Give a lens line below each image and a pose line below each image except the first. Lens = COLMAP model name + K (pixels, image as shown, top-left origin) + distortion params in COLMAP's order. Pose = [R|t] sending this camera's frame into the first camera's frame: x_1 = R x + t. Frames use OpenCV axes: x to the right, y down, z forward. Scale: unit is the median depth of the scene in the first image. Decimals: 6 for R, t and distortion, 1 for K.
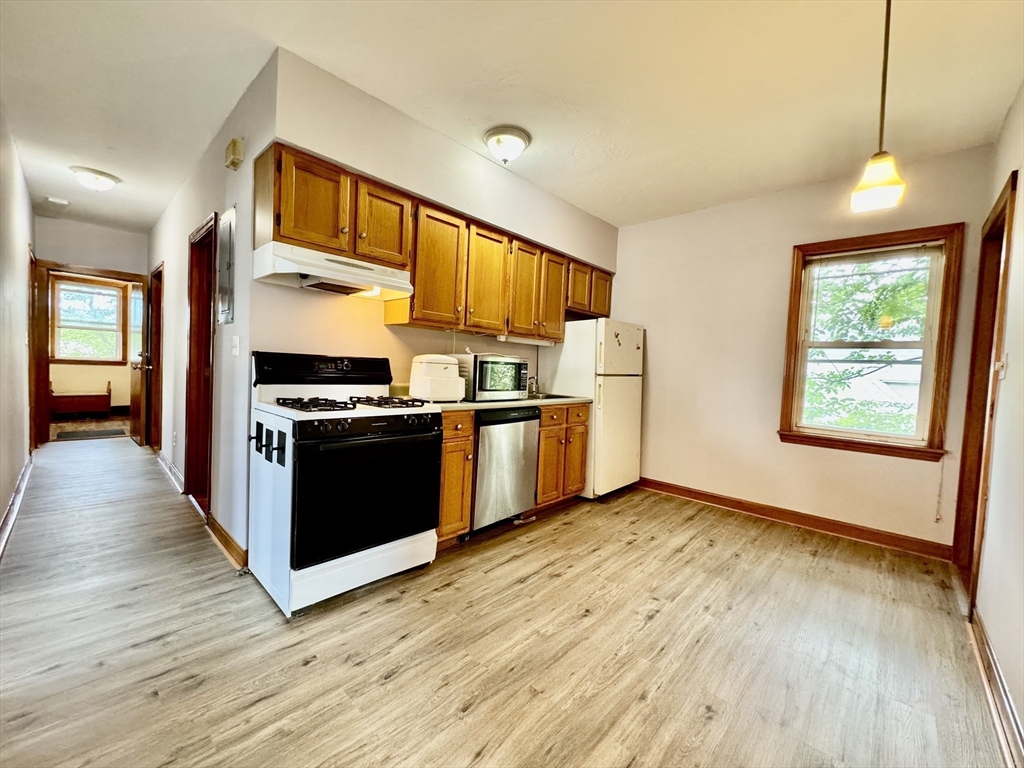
lens RADIAL K [[407.8, 0, 512.9], [0, 407.8, 384.9], [0, 0, 1]] dist [-0.002260, 0.000081]
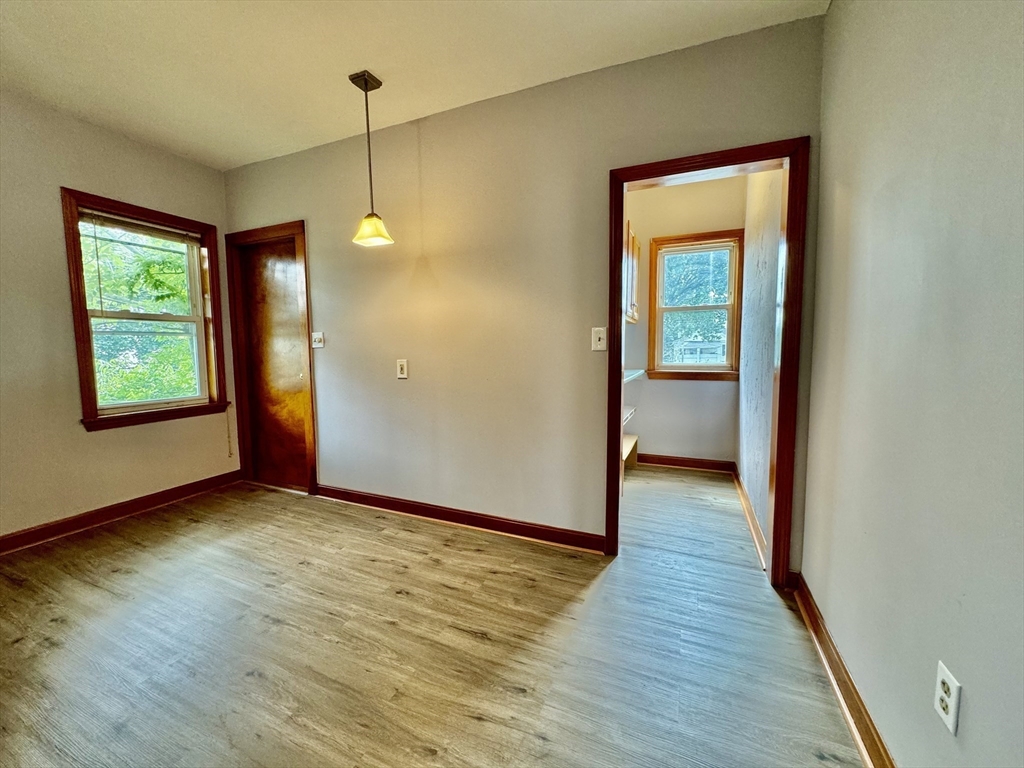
lens RADIAL K [[407.8, 0, 511.5], [0, 407.8, 382.0], [0, 0, 1]] dist [-0.002260, 0.000081]
pose [[-0.334262, -0.122683, 0.934461, -0.468278], [0.031286, 0.989501, 0.141101, -0.060076], [-0.941961, 0.076400, -0.326914, 0.554795]]
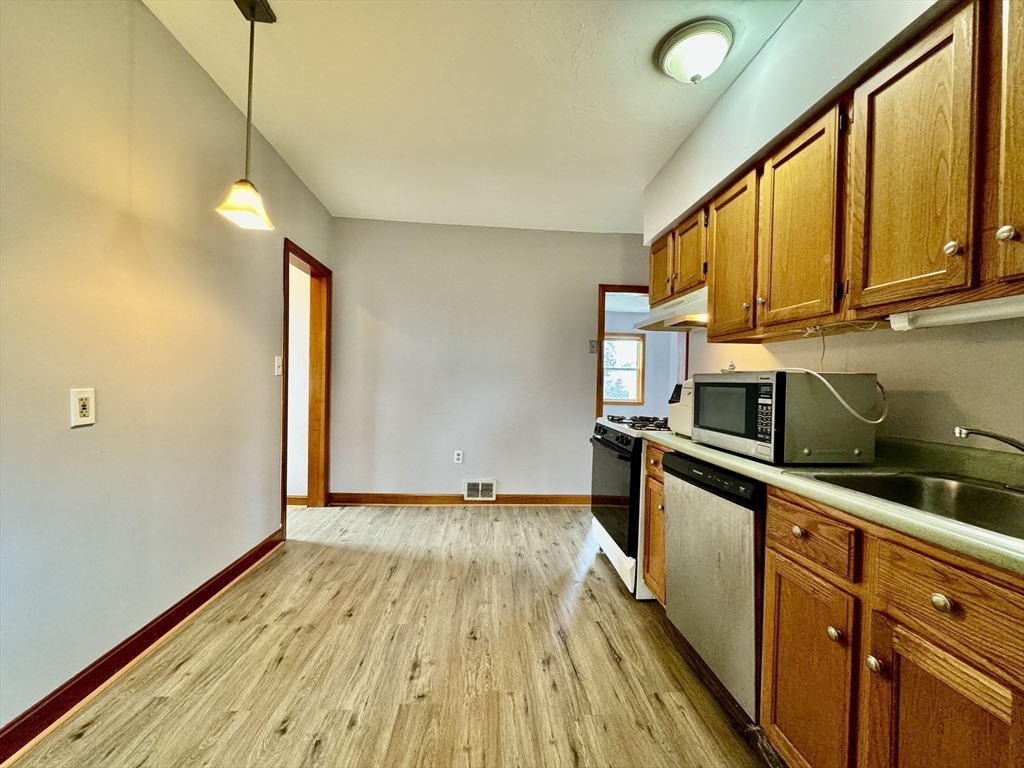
lens RADIAL K [[407.8, 0, 511.6], [0, 407.8, 385.3], [0, 0, 1]] dist [-0.002260, 0.000081]
pose [[-0.679178, -0.052560, -0.732090, 0.630881], [-0.085432, 0.996314, 0.007727, -0.033037], [0.728985, 0.067792, -0.681165, 1.240756]]
